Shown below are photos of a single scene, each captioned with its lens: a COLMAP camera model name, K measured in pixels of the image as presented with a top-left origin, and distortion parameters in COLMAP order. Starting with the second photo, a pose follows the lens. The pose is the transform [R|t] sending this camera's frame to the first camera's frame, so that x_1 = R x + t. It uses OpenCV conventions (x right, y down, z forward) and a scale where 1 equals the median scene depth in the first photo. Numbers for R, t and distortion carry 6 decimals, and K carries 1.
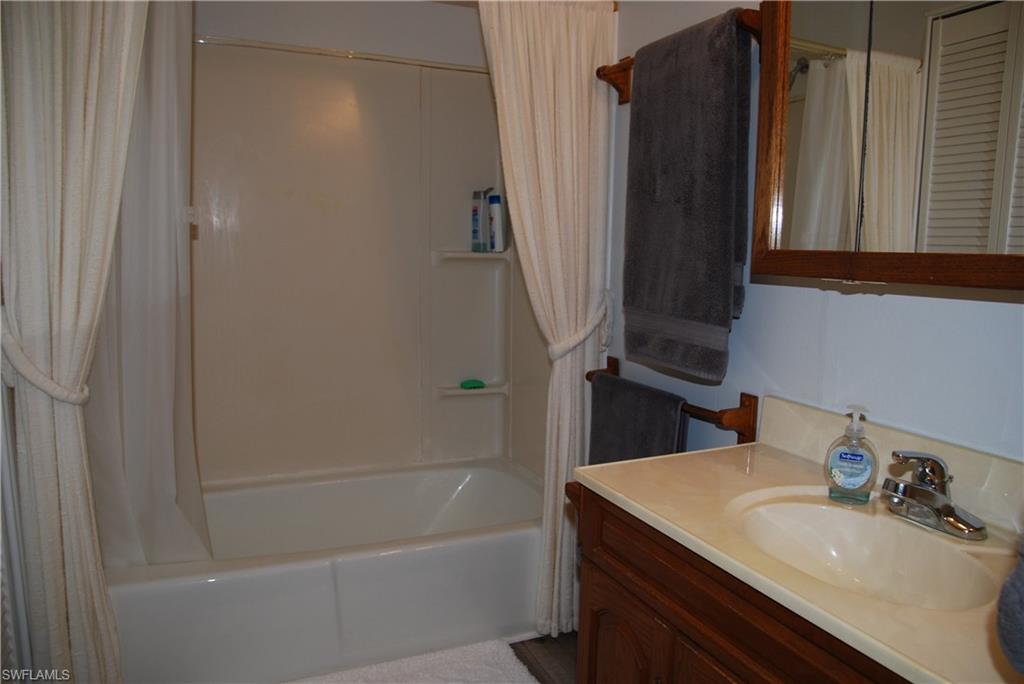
lens RADIAL K [[728.6, 0, 512.3], [0, 728.6, 348.0], [0, 0, 1]] dist [-0.125712, 0.074936]
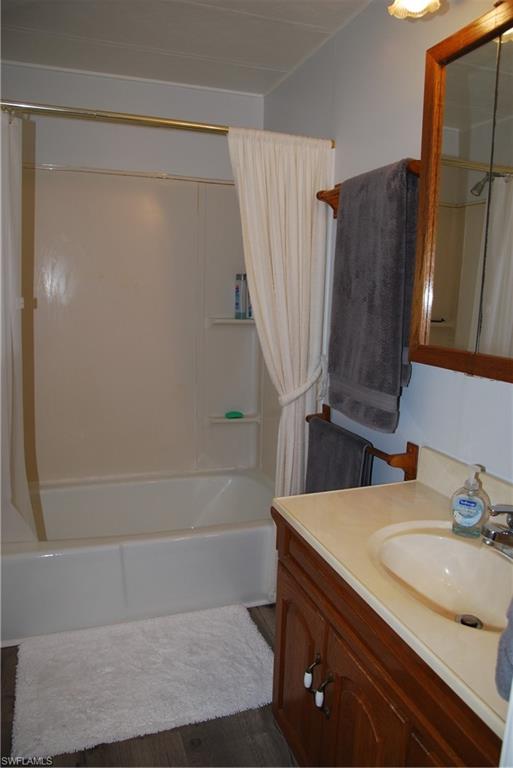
lens RADIAL K [[546.4, 0, 256.5], [0, 546.4, 384.0], [0, 0, 1]] dist [-0.125712, 0.074936]
pose [[0.997111, 0.021852, -0.072743, 0.097503], [-0.019479, 0.999260, 0.033172, -0.069907], [0.073414, -0.031660, 0.996799, -0.032481]]
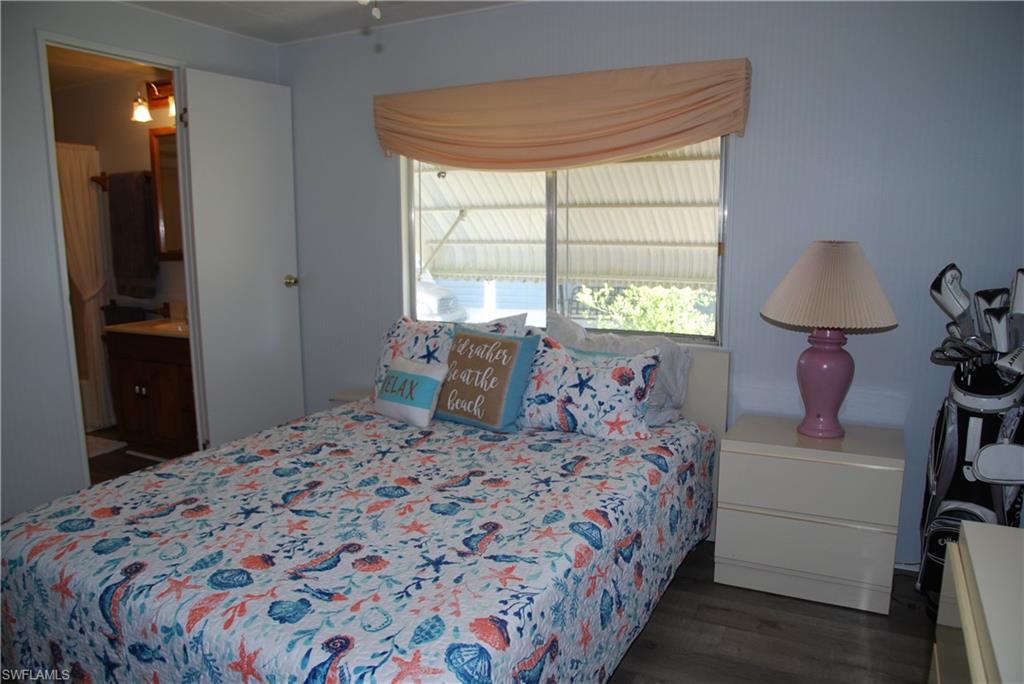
lens RADIAL K [[728.6, 0, 512.3], [0, 728.6, 348.0], [0, 0, 1]] dist [-0.125712, 0.074936]
pose [[0.785624, -0.122315, 0.606494, -0.293641], [0.109364, 0.992282, 0.058454, 0.212691], [-0.608962, 0.020405, 0.792937, -1.893663]]
